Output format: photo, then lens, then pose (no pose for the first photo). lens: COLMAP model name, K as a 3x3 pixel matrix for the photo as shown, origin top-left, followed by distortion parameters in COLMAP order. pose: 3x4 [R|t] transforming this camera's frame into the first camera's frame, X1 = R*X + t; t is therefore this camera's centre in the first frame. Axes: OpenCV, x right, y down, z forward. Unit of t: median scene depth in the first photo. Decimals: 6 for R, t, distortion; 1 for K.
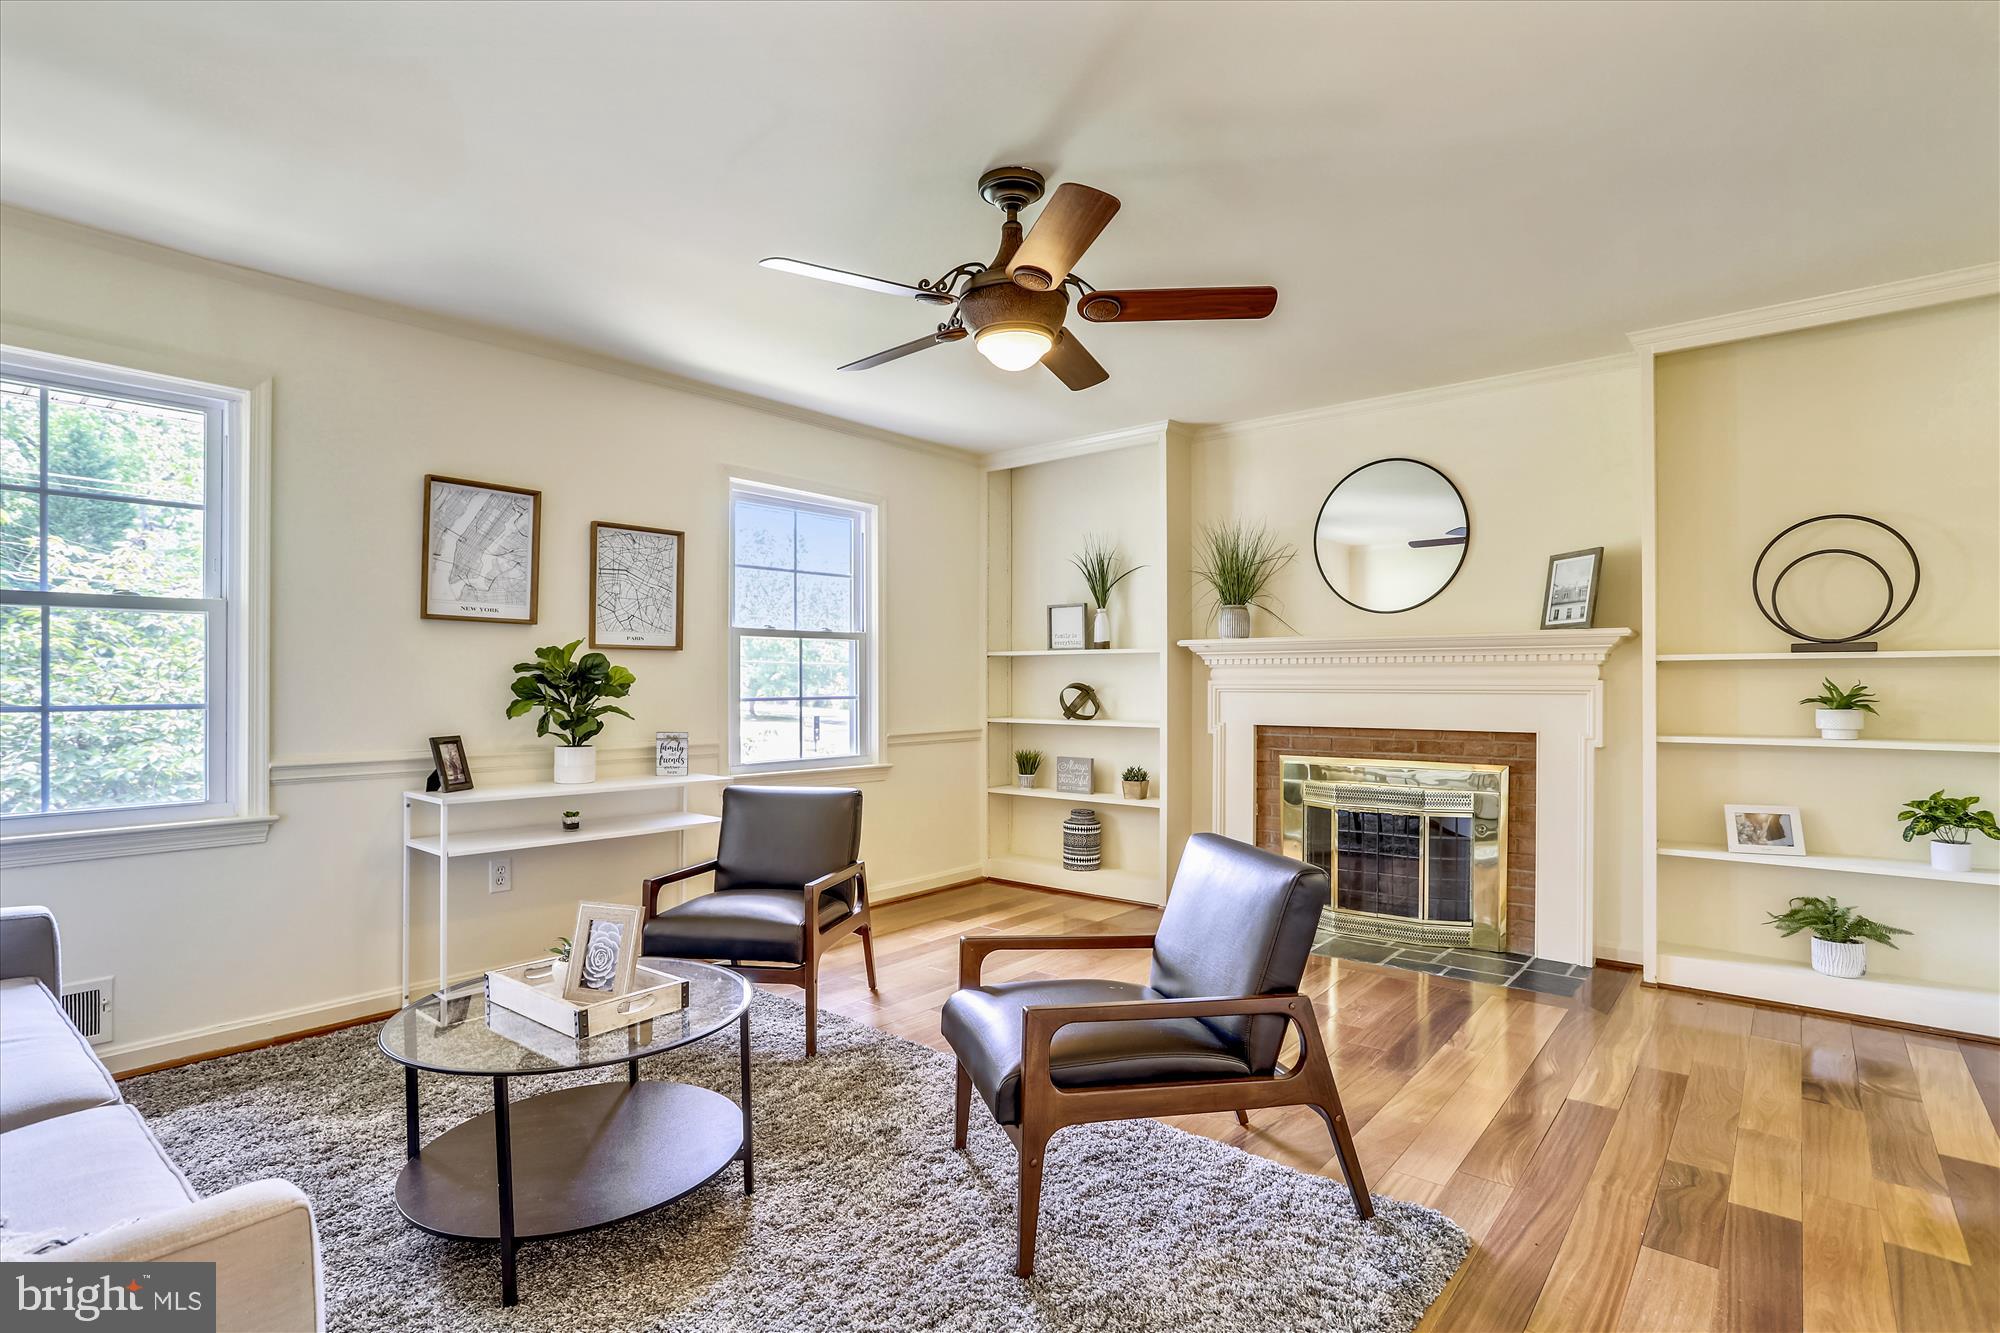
lens RADIAL K [[980.8, 0, 1030.9], [0, 980.8, 678.7], [0, 0, 1]] dist [-0.048516, 0.012786]
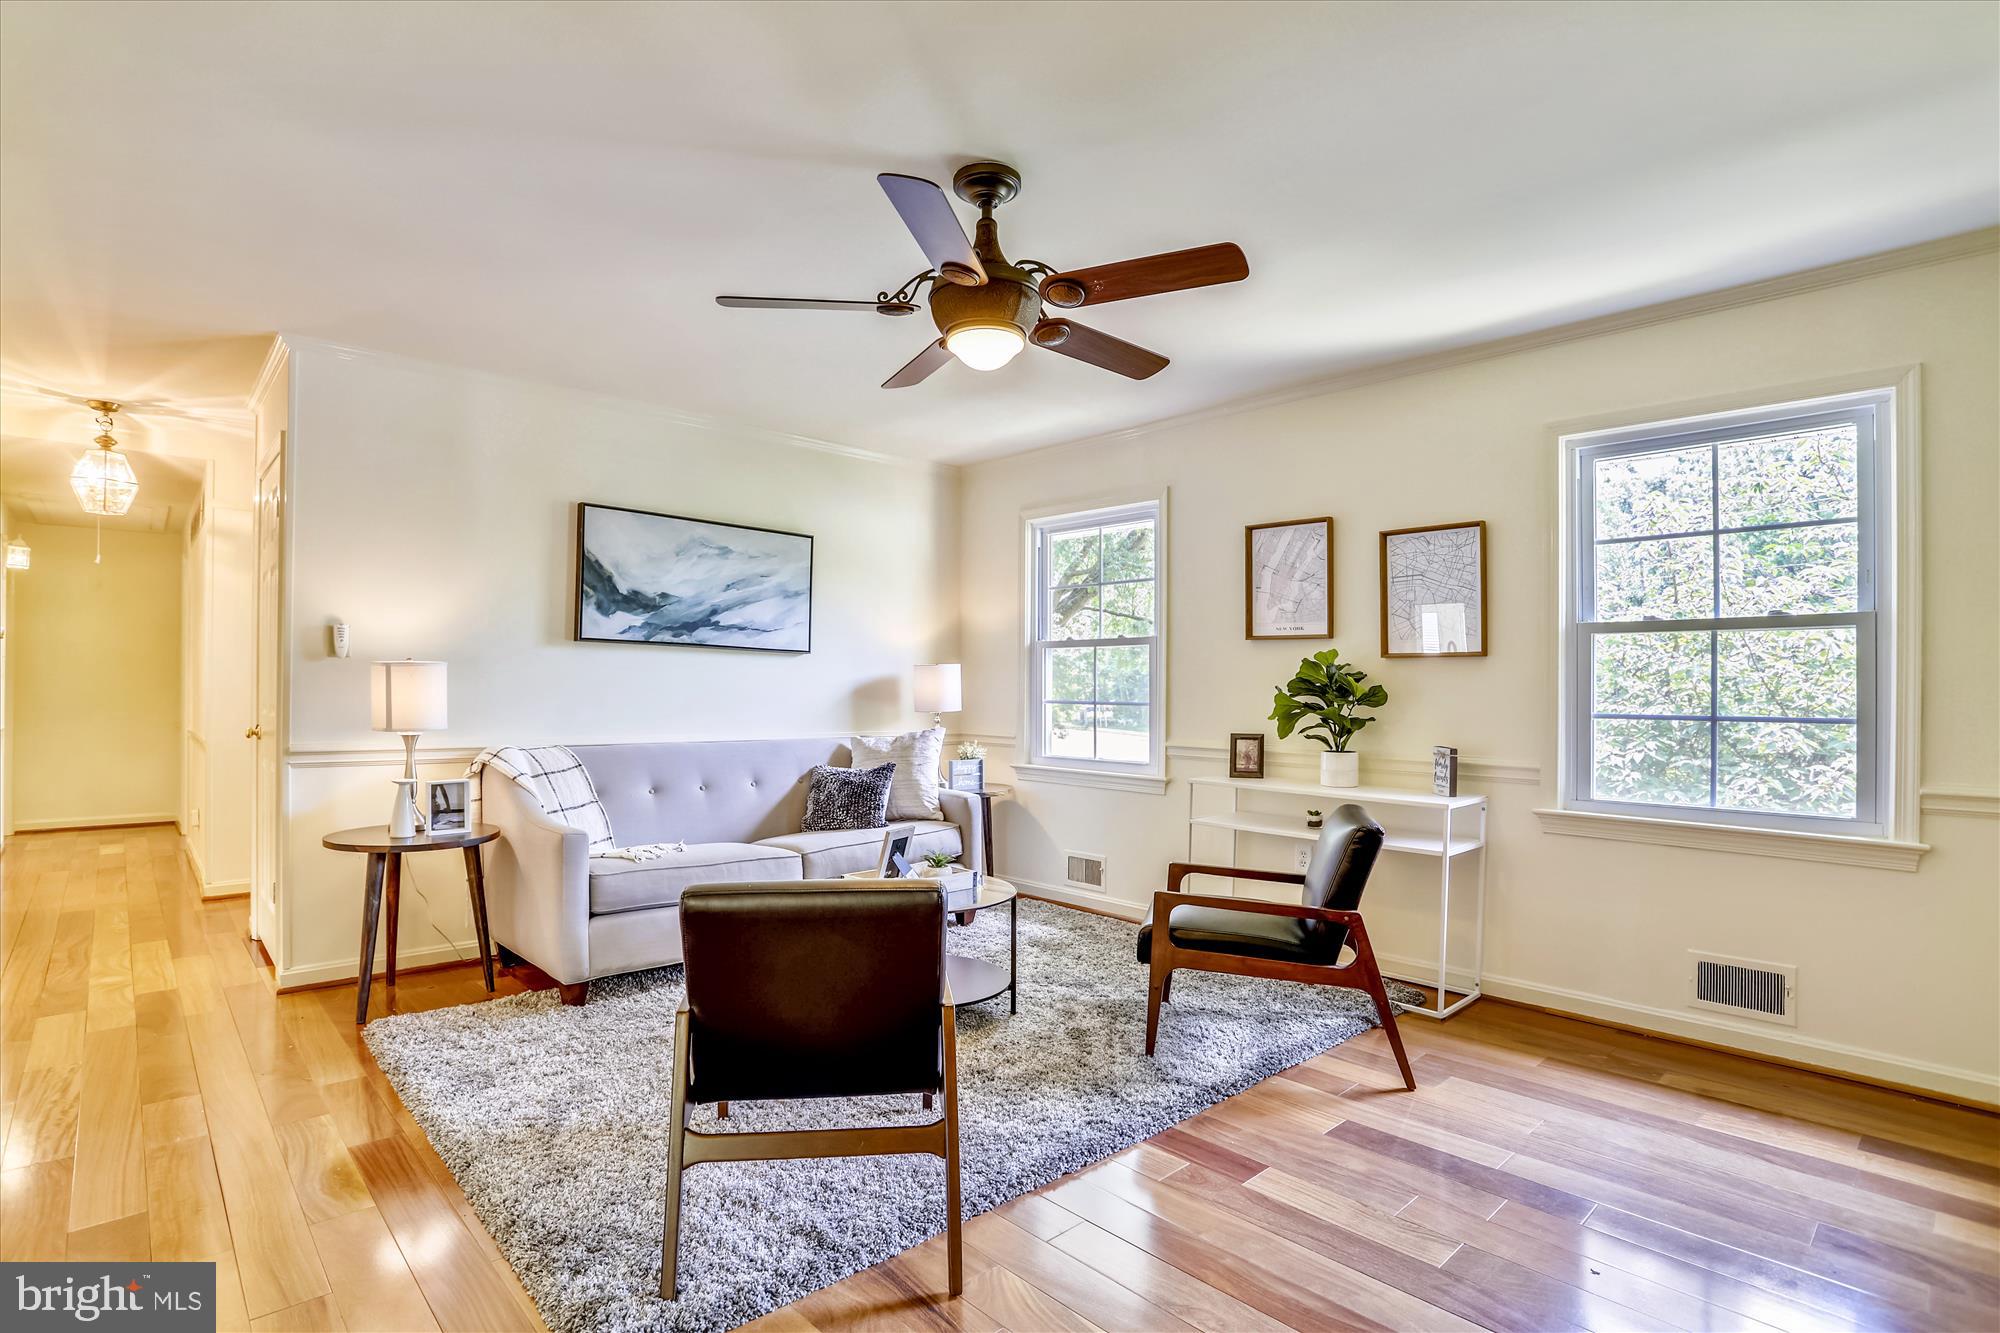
lens RADIAL K [[980.8, 0, 1002.9], [0, 980.8, 686.3], [0, 0, 1]] dist [-0.048516, 0.012786]
pose [[-0.121051, -0.002369, -0.992643, 0.581180], [-0.009441, 0.999955, -0.001235, 0.003078], [0.992601, 0.009222, -0.121068, 0.709519]]
